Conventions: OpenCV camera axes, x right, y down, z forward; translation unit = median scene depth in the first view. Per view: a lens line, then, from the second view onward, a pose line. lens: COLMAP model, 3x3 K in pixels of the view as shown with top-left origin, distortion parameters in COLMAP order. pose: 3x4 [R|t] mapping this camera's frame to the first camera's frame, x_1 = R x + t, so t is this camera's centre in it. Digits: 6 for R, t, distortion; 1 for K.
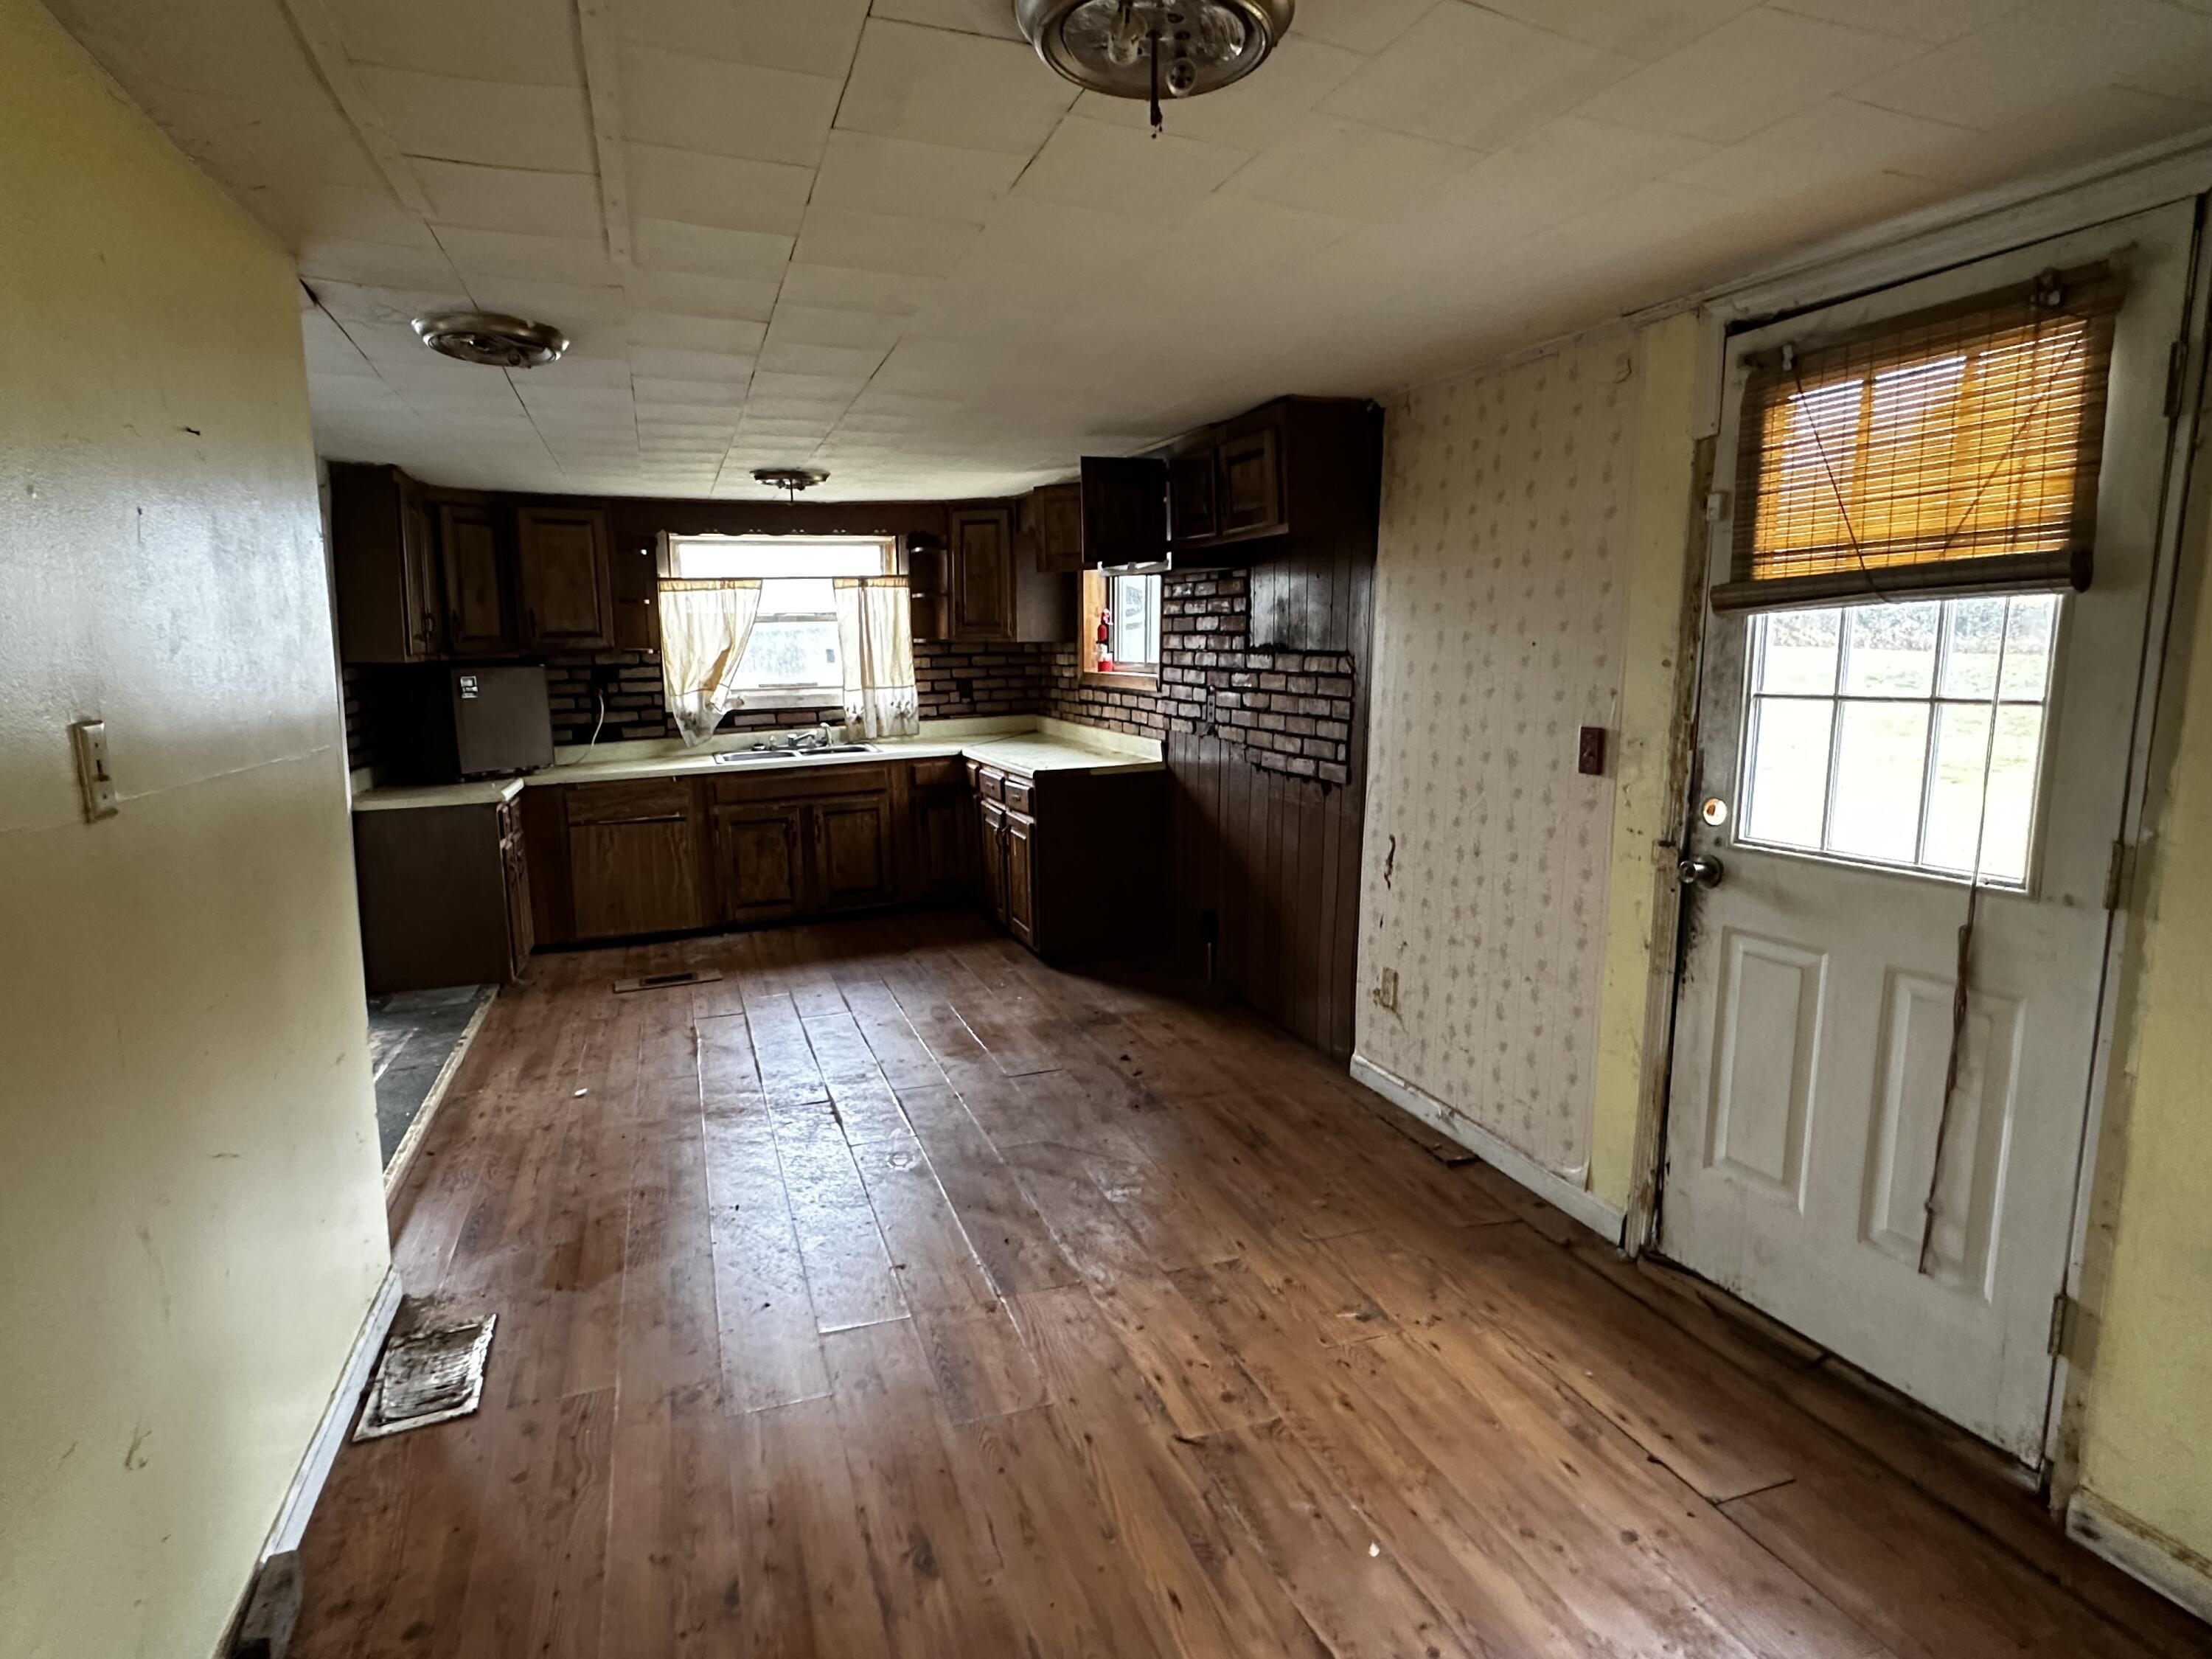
lens RADIAL K [[1175.5, 0, 1108.2], [0, 1175.5, 834.0], [0, 0, 1]] dist [0.001037, 0.000929]
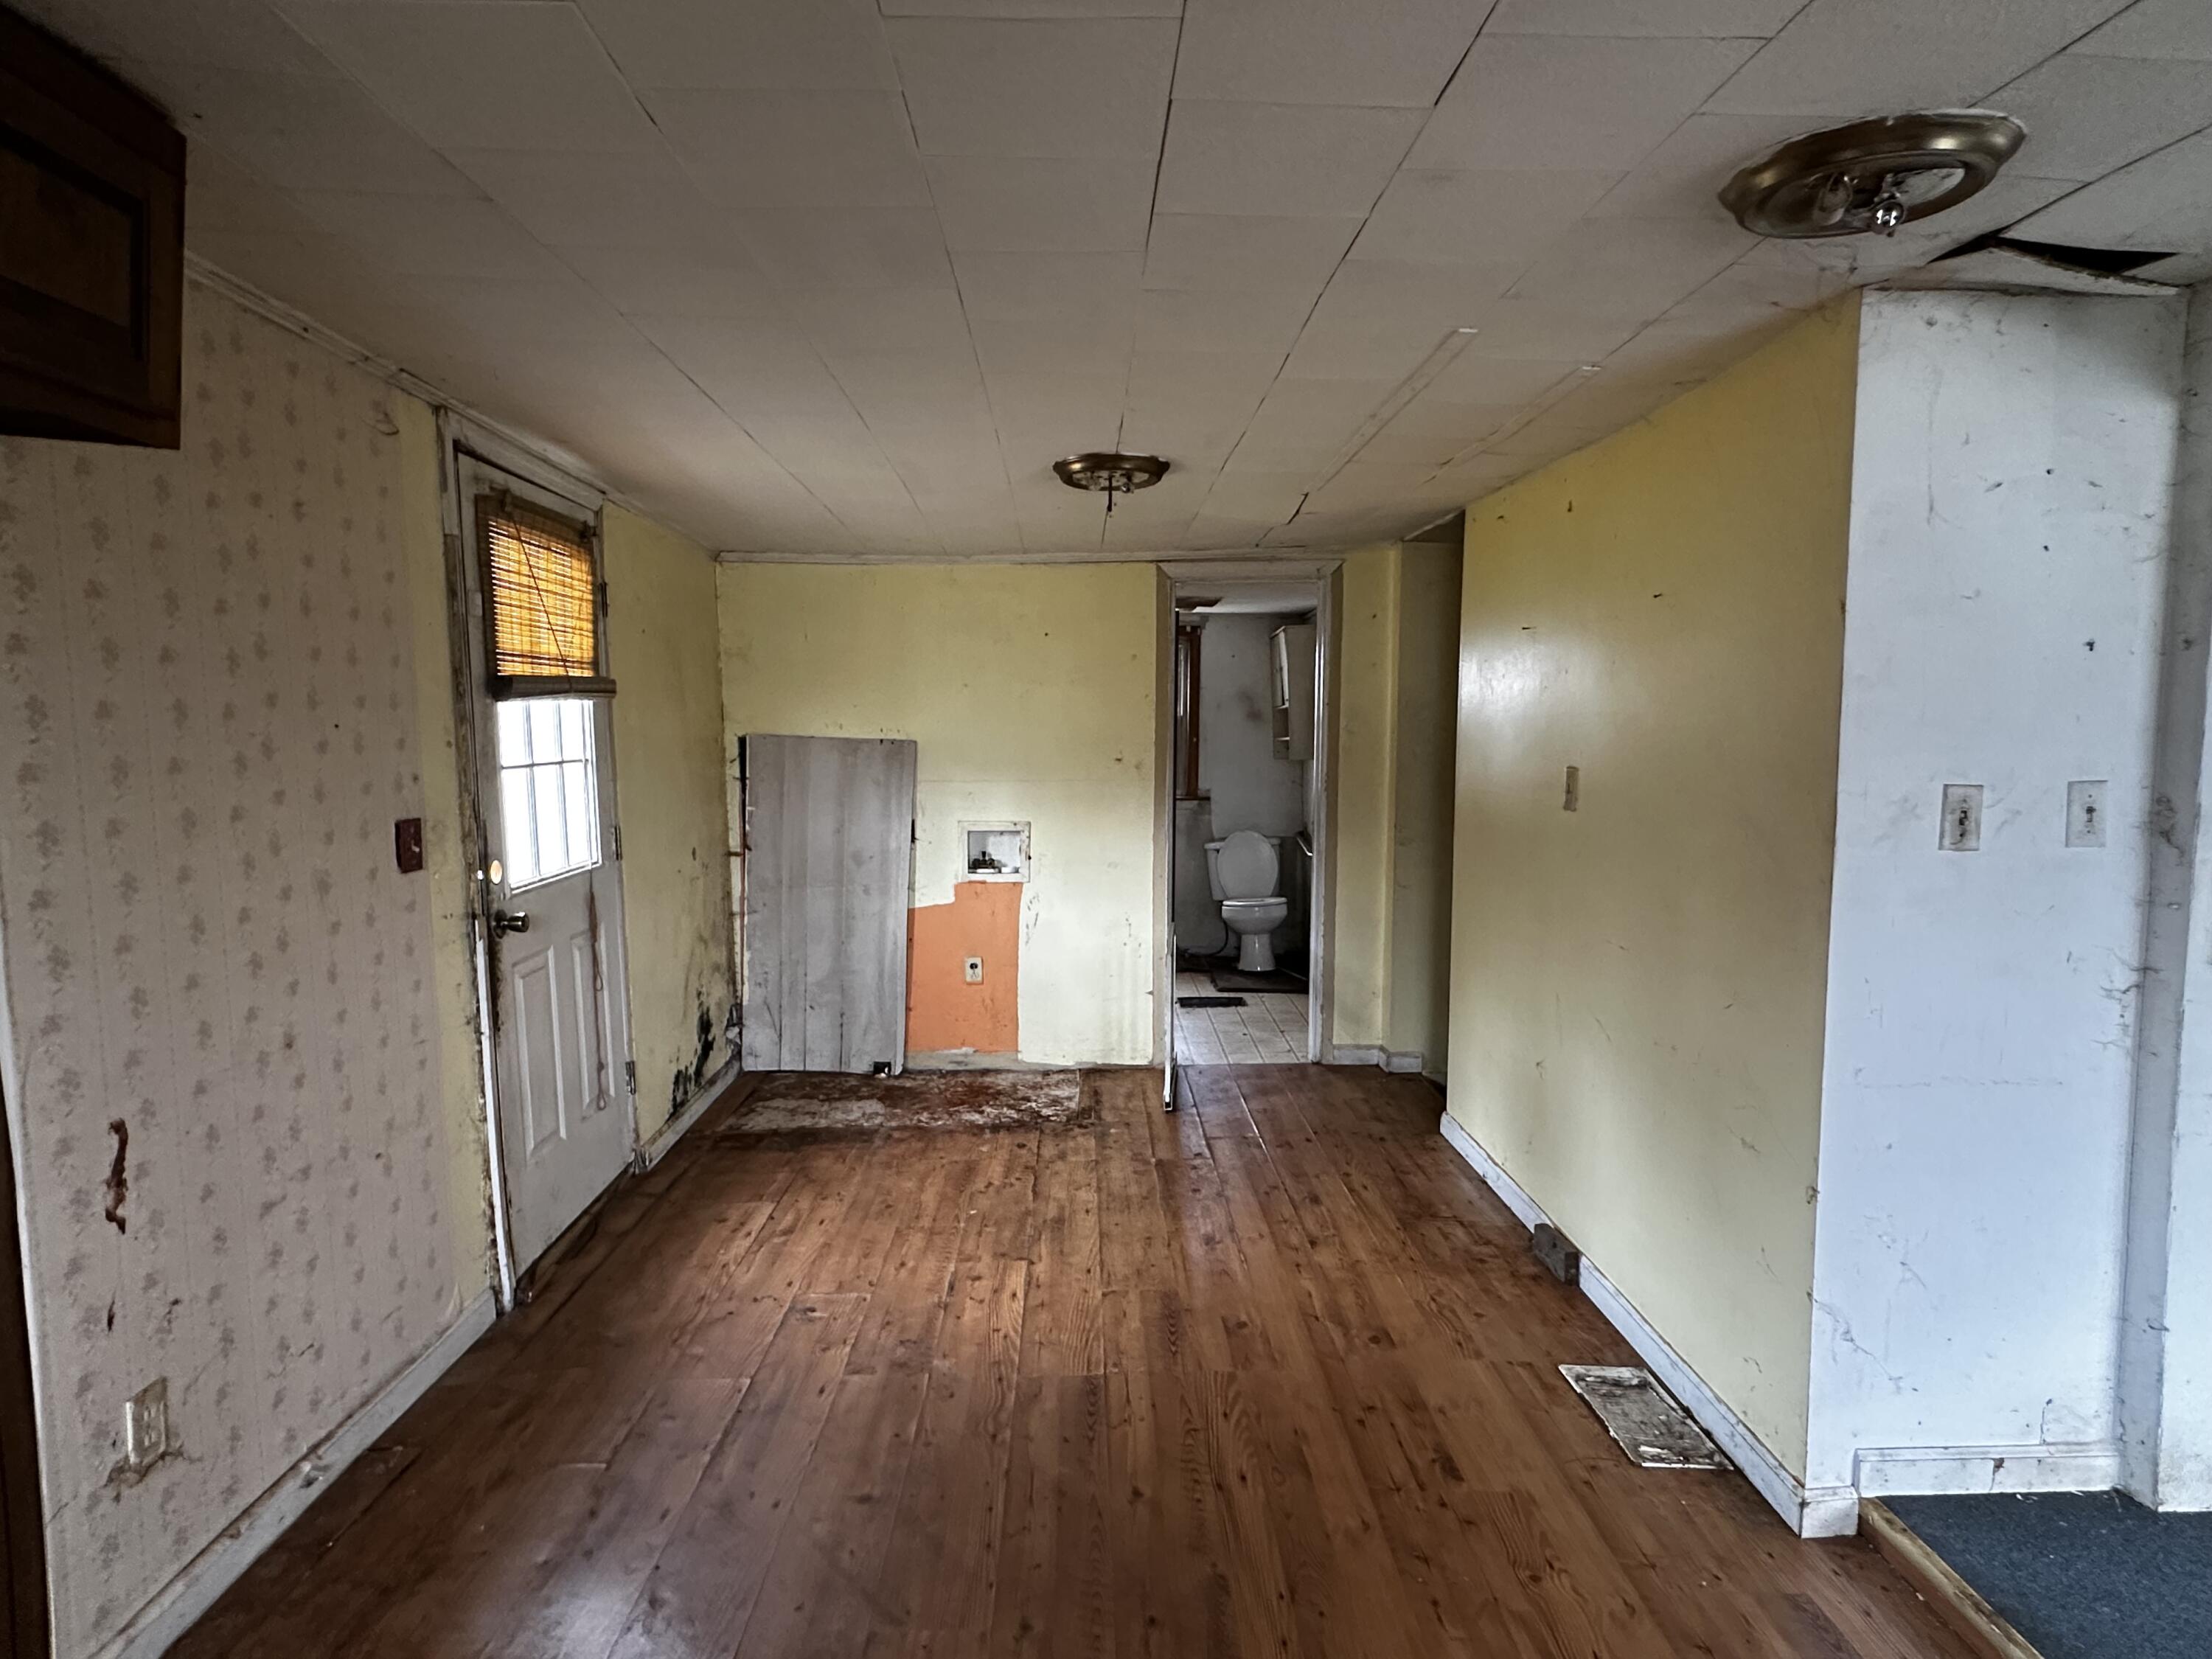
lens RADIAL K [[1175.5, 0, 1108.2], [0, 1175.5, 834.0], [0, 0, 1]] dist [0.001037, 0.000929]
pose [[-0.945318, -0.033853, 0.324388, -0.380425], [0.045591, 0.971117, 0.234206, -0.270776], [-0.322948, 0.236189, -0.916471, 1.696416]]
